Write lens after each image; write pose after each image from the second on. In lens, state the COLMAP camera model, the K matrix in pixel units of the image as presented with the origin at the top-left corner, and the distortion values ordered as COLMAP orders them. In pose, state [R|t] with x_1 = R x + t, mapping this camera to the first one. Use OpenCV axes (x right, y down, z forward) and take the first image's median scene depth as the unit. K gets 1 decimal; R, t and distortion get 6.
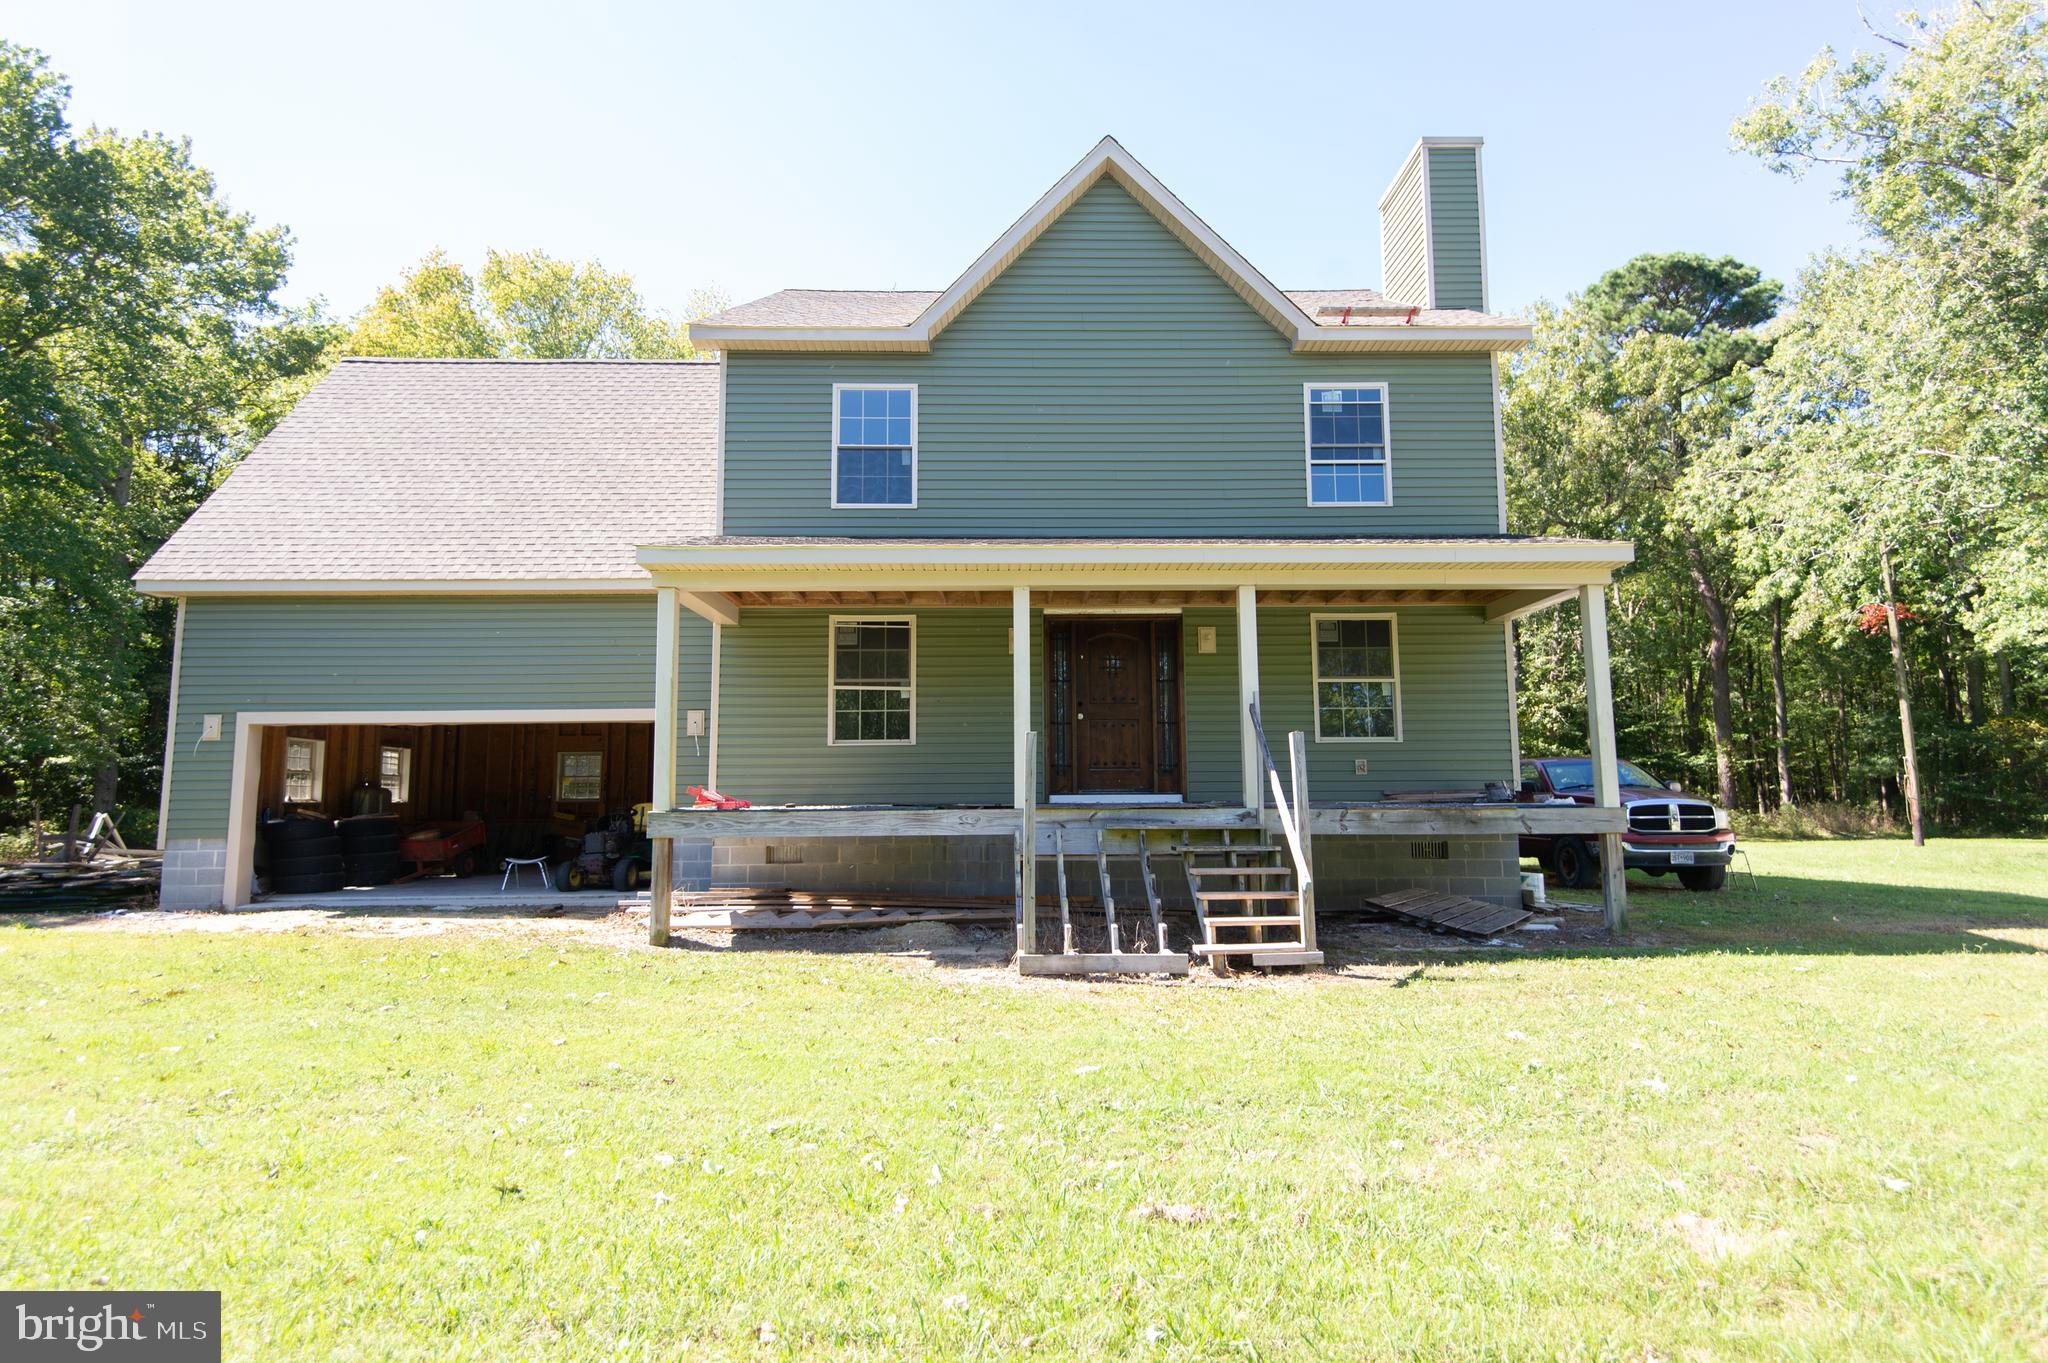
lens RADIAL K [[1059.9, 0, 1023.5], [0, 1059.9, 683.6], [0, 0, 1]] dist [0.002705, -0.003402]
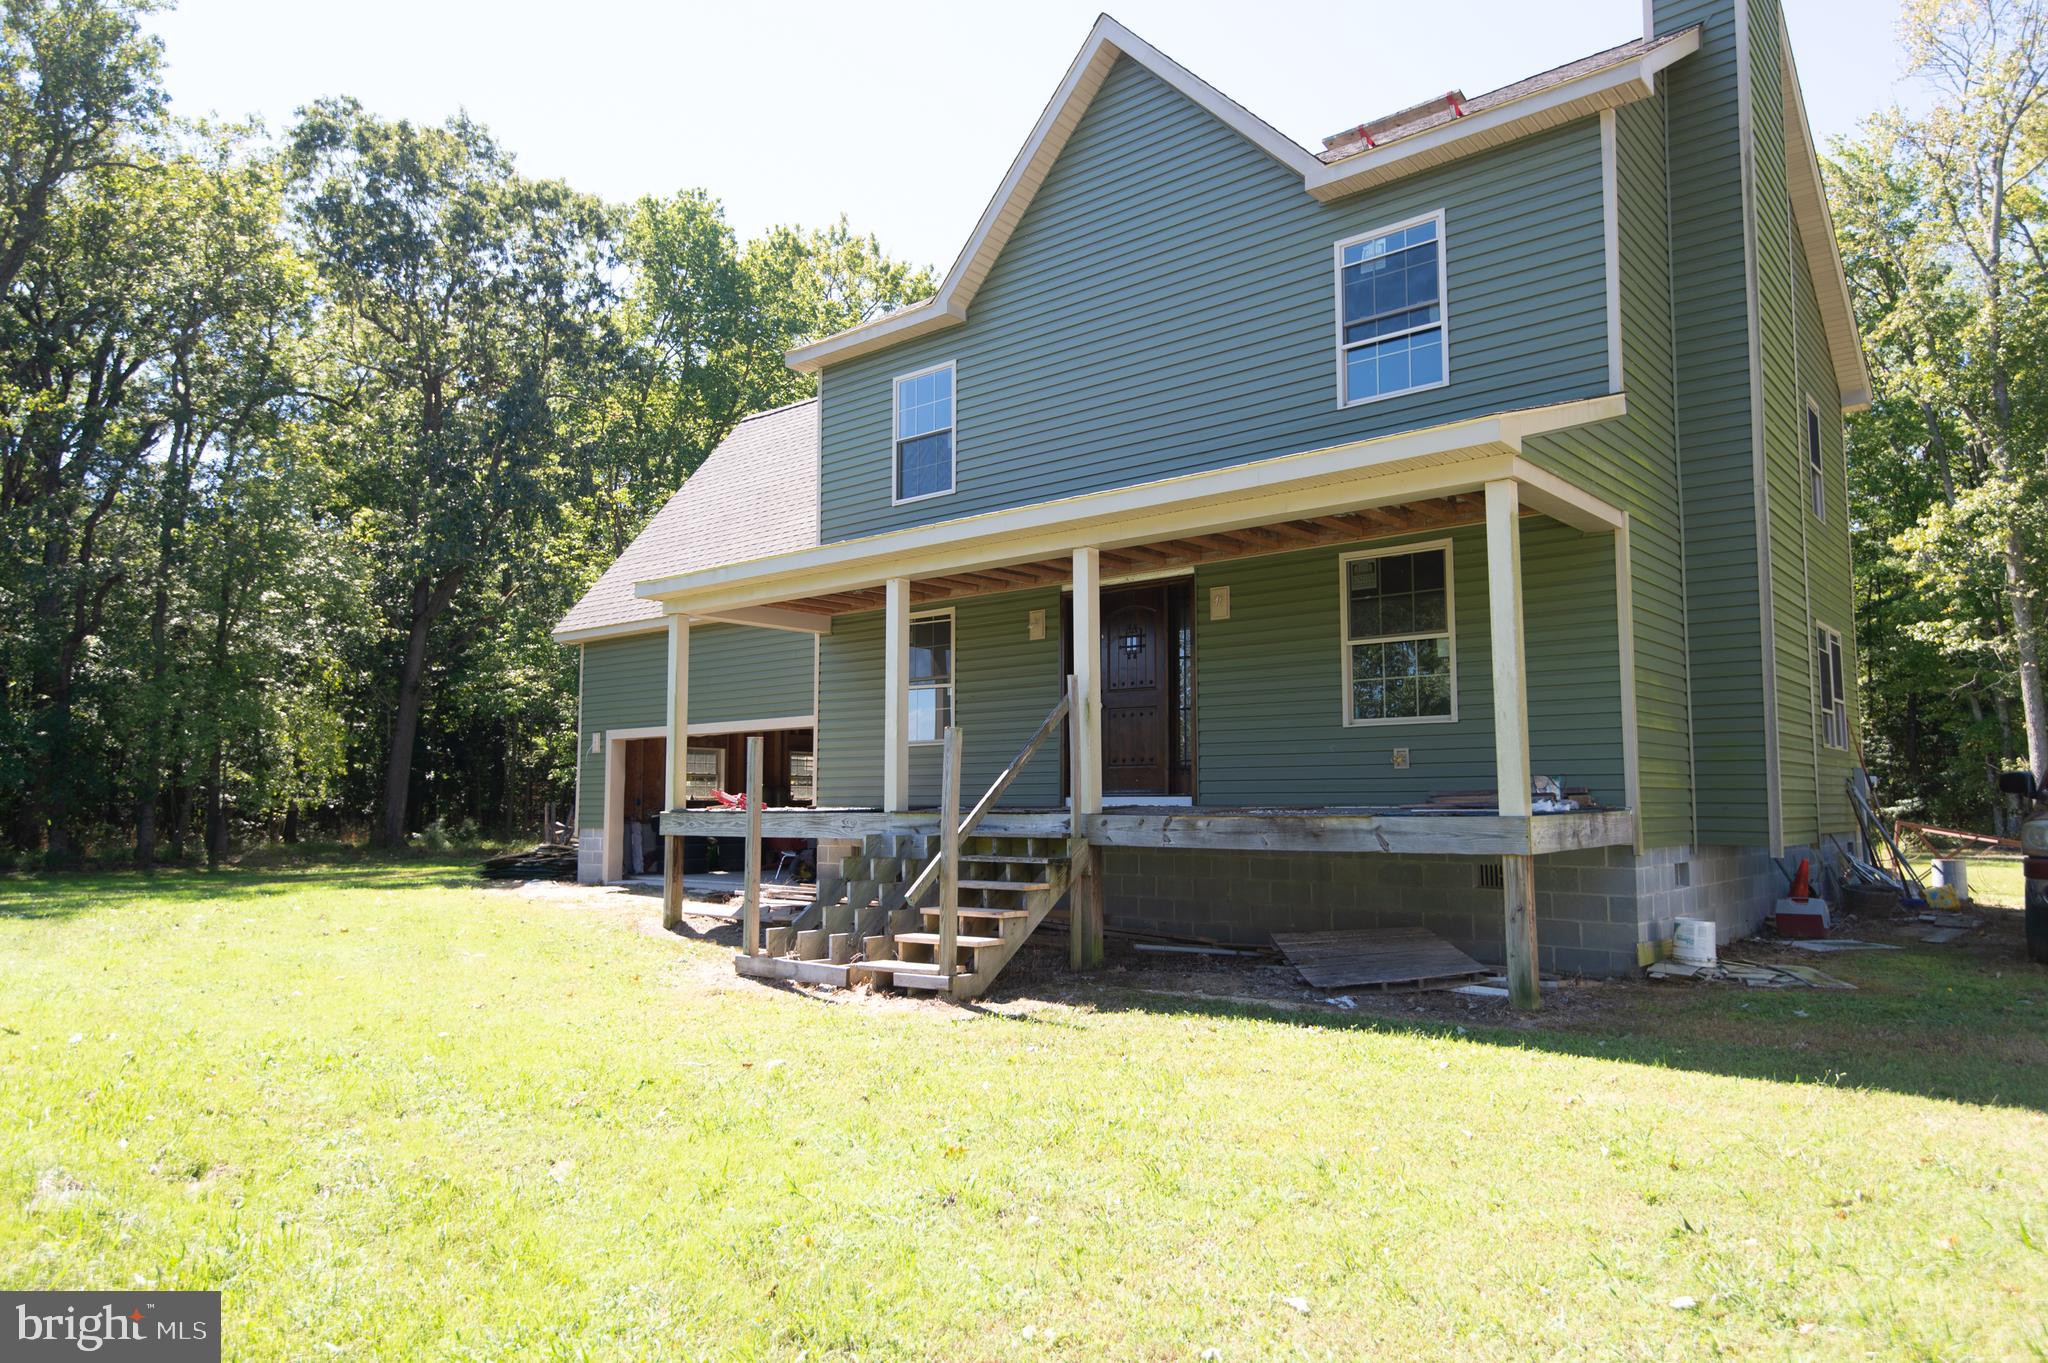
lens RADIAL K [[1324.0, 0, 1022.2], [0, 1324.0, 683.9], [0, 0, 1]] dist [0.004398, -0.000229]
pose [[0.745927, -0.055978, -0.663671, 0.713708], [0.073211, 0.997315, -0.001833, 0.010578], [0.661991, -0.047221, 0.748022, 0.150304]]
